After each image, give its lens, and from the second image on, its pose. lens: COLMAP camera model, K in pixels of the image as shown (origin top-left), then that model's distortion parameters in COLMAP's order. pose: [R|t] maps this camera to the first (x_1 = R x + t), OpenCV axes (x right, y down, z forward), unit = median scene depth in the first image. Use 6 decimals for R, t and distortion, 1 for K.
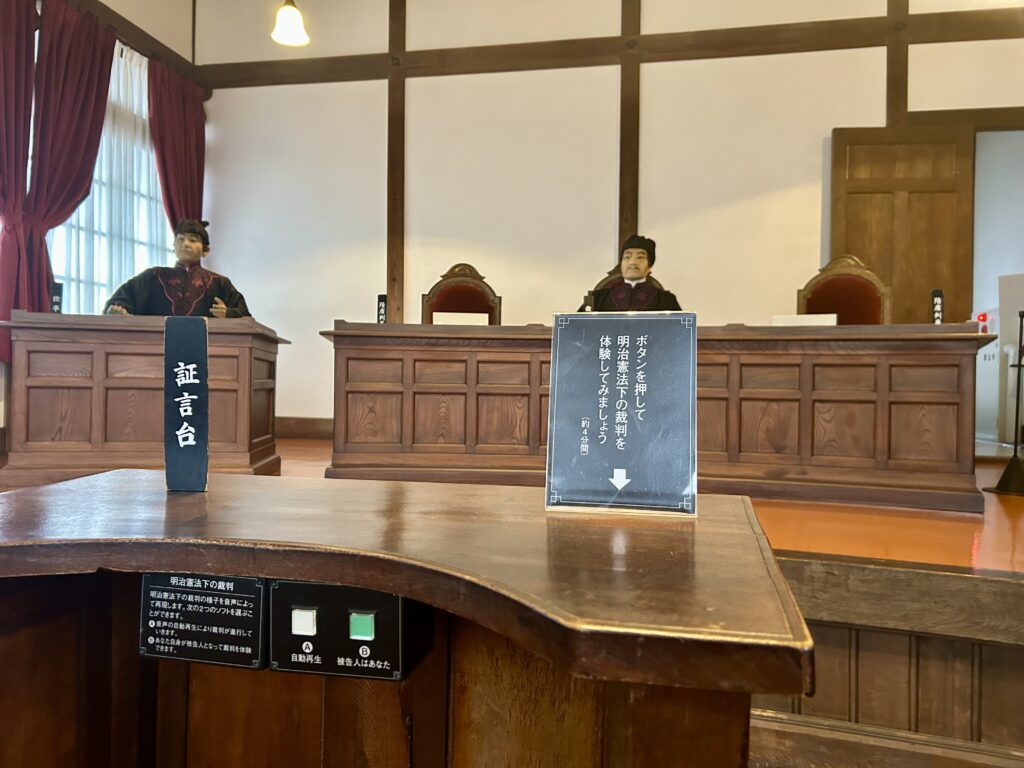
lens RADIAL K [[774.4, 0, 513.1], [0, 774.4, 376.7], [0, 0, 1]] dist [0.043444, -0.016948]
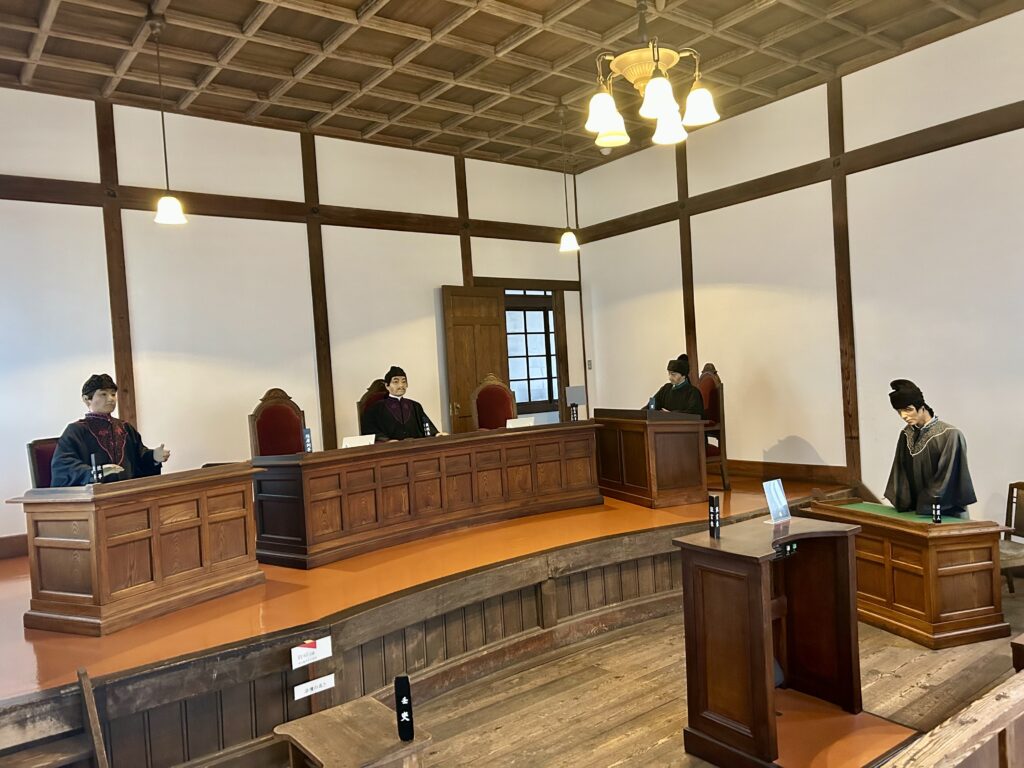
lens RADIAL K [[774.4, 0, 512.3], [0, 774.4, 390.1], [0, 0, 1]] dist [0.043444, -0.016948]
pose [[0.653286, -0.071056, 0.753770, -0.855461], [0.070302, 0.996978, 0.033053, -0.170890], [-0.753841, 0.031398, 0.656307, -0.181131]]
